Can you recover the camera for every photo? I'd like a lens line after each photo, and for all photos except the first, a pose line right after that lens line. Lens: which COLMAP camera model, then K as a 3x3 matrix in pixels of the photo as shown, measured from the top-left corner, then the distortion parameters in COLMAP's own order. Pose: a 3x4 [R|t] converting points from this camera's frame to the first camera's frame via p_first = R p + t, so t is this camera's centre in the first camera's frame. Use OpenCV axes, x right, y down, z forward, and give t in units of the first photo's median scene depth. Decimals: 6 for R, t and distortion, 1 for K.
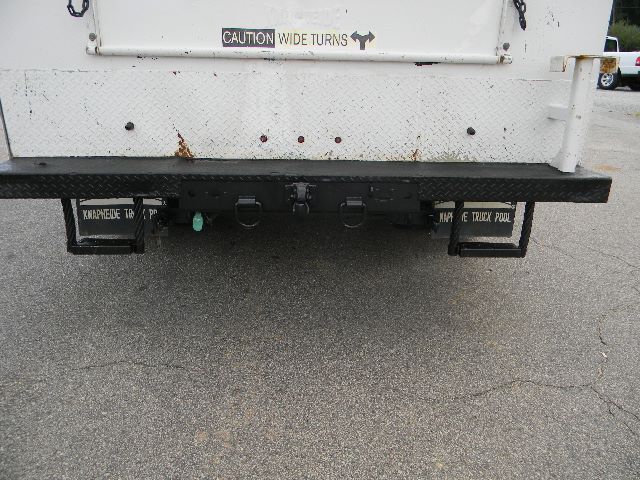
lens RADIAL K [[513.5, 0, 320.0], [0, 513.5, 240.0], [0, 0, 1]] dist [0.000824, -0.009472]
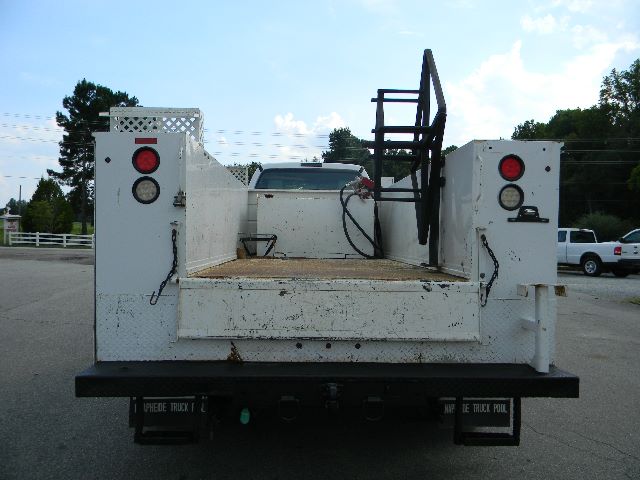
lens RADIAL K [[516.5, 0, 320.0], [0, 516.5, 240.0], [0, 0, 1]] dist [0.001023, -0.009015]
pose [[0.999988, -0.004340, 0.002465, -0.060612], [0.004921, 0.939807, -0.341670, -0.007791], [-0.000834, 0.341678, 0.939817, -0.280383]]
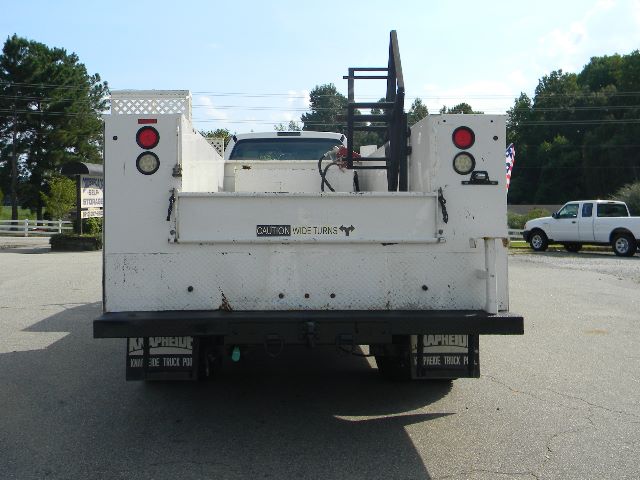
lens RADIAL K [[639.4, 0, 291.7], [0, 639.4, 180.3], [0, 0, 1]] dist [0.007228, -0.004222]
pose [[0.999692, -0.022639, -0.010180, -0.055246], [0.016613, 0.914943, -0.403242, 0.232669], [0.018444, 0.402949, 0.915037, -0.778776]]
